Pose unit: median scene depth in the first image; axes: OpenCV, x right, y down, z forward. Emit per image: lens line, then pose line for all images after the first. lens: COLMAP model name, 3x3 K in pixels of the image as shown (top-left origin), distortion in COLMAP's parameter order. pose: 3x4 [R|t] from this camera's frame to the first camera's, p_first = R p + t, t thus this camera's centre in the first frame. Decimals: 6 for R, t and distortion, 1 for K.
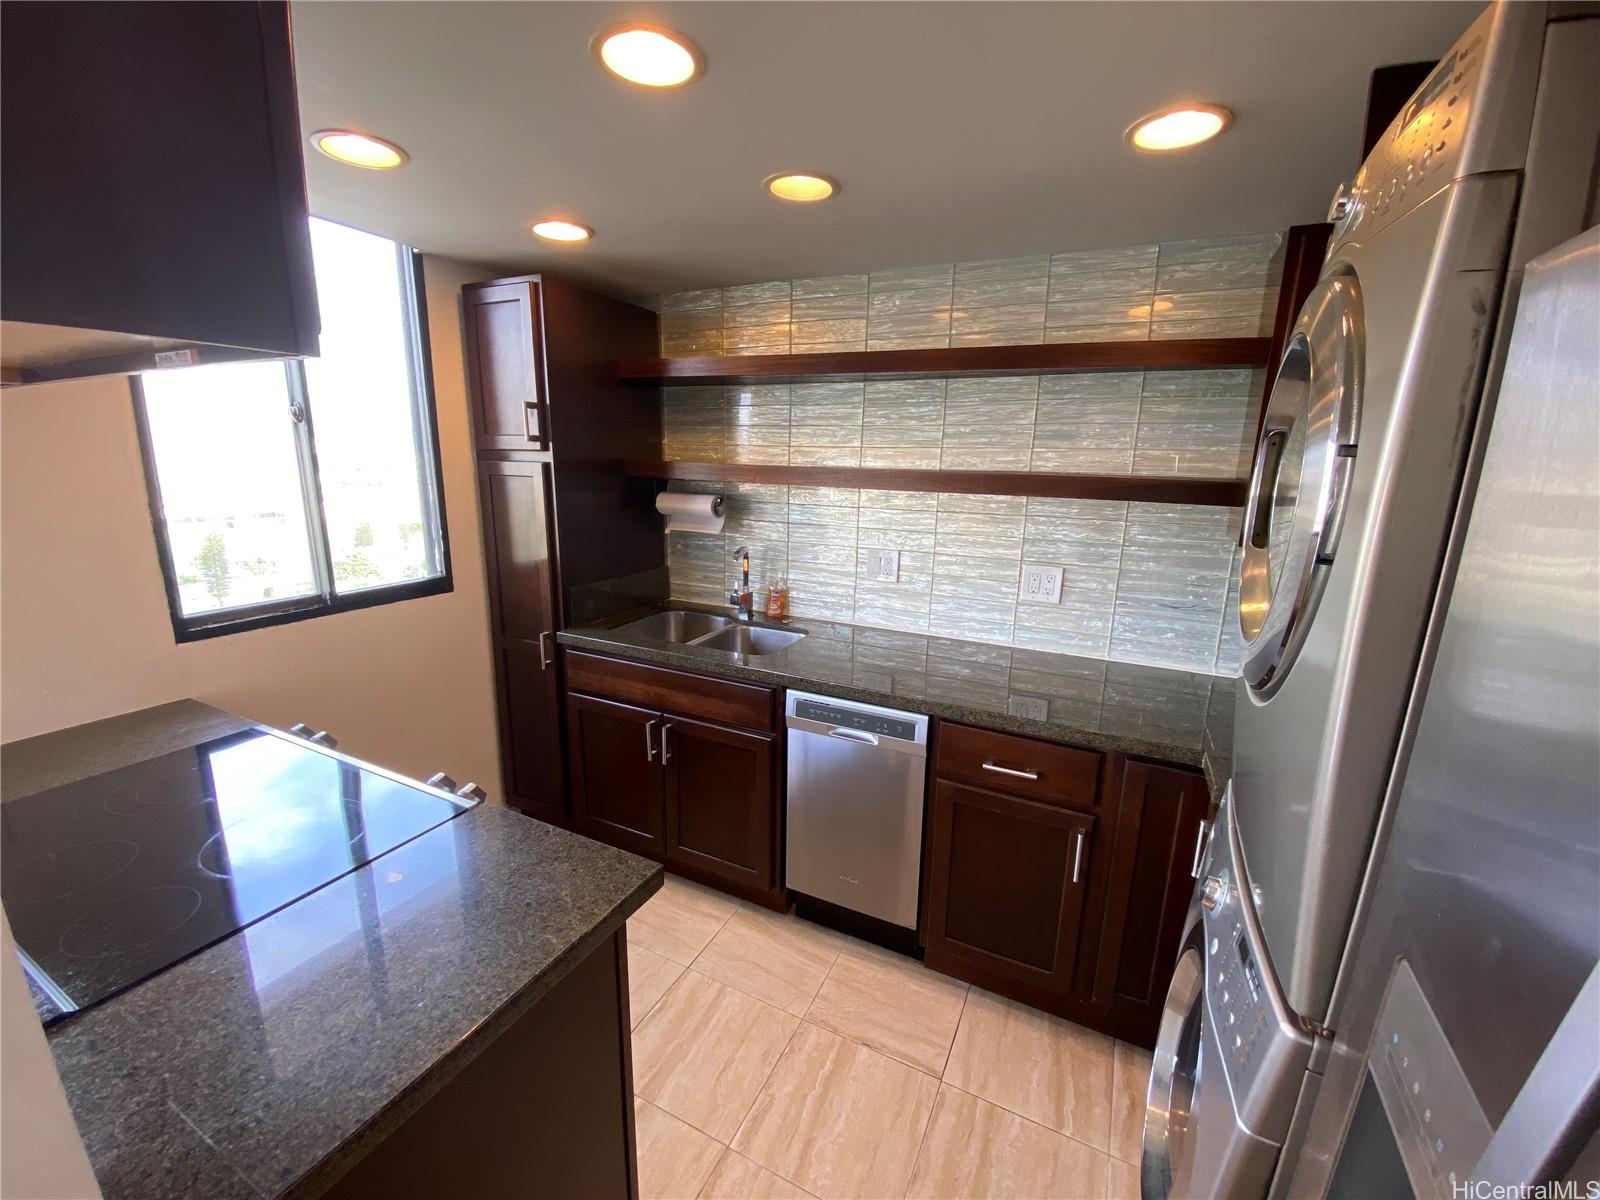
lens RADIAL K [[648.3, 0, 798.2], [0, 648.3, 629.3], [0, 0, 1]] dist [0.020527, -0.019012]
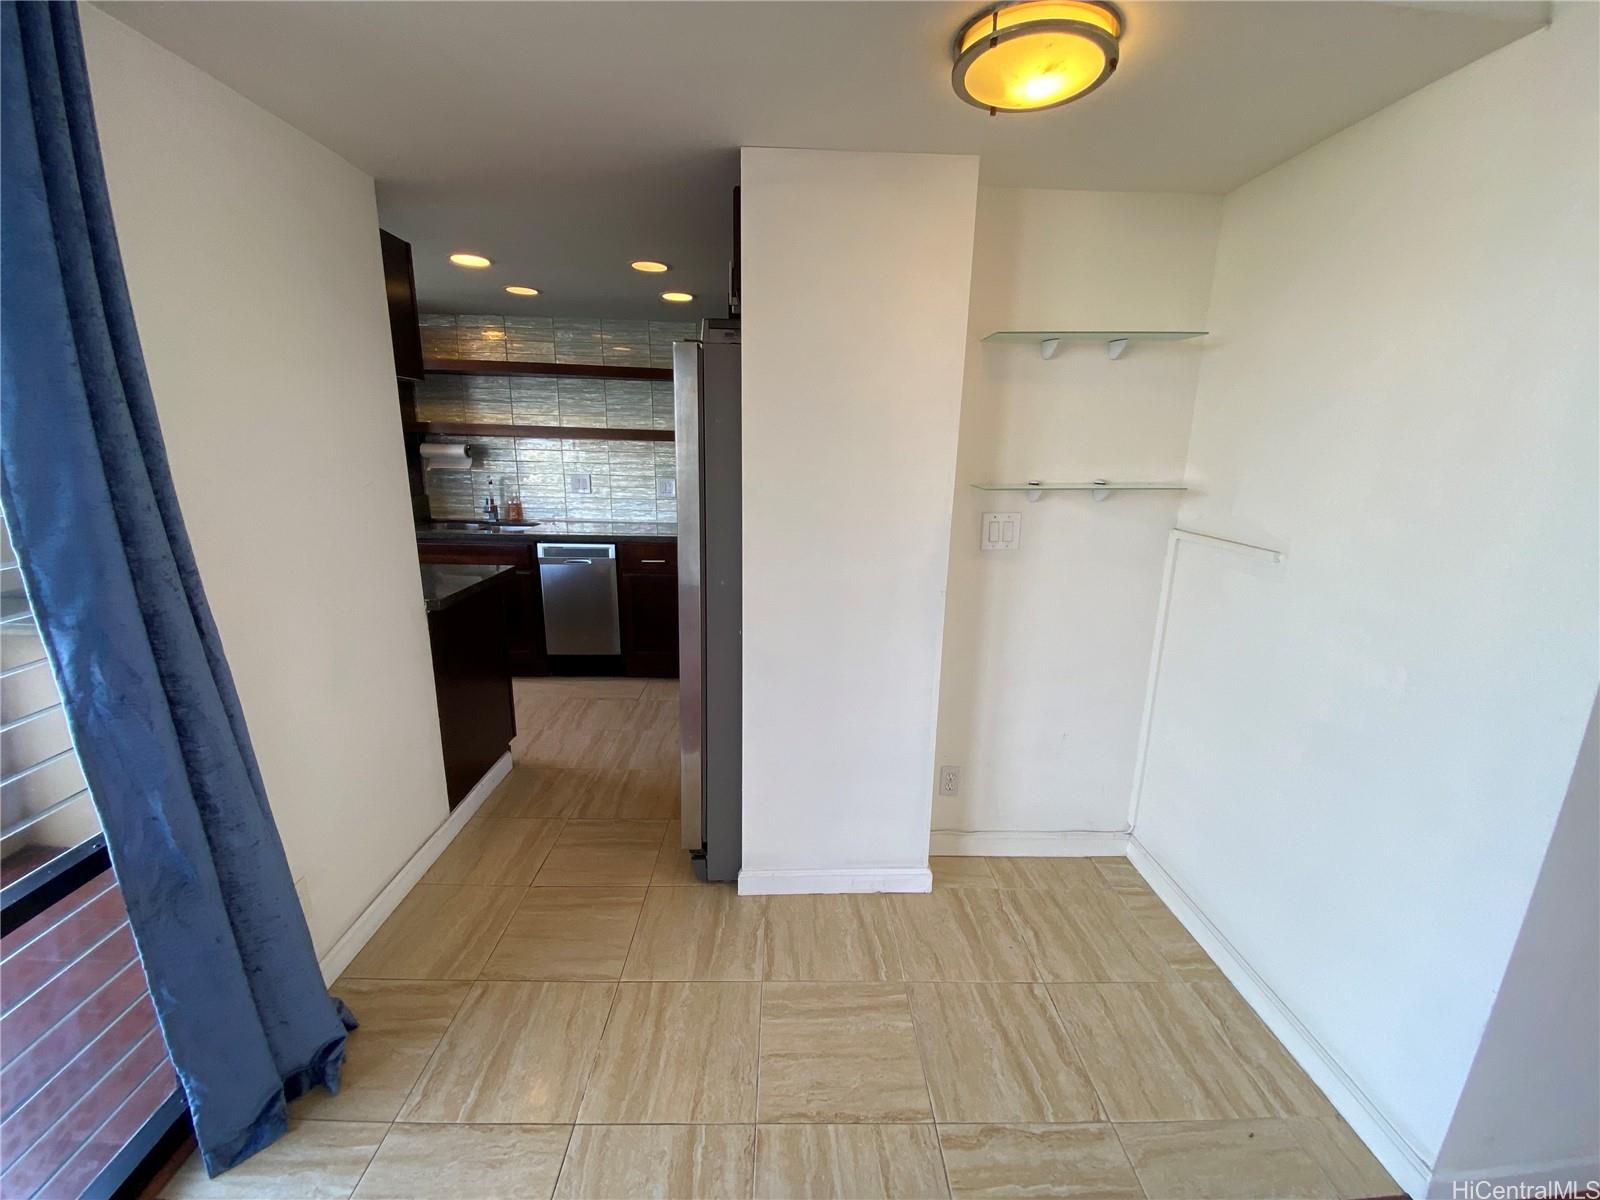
lens RADIAL K [[648.3, 0, 799.8], [0, 648.3, 607.6], [0, 0, 1]] dist [0.020527, -0.019012]
pose [[0.890108, -0.111798, 0.441825, -0.155232], [0.113642, 0.993269, 0.022390, 0.262226], [-0.441355, 0.030281, 0.896822, -0.822477]]
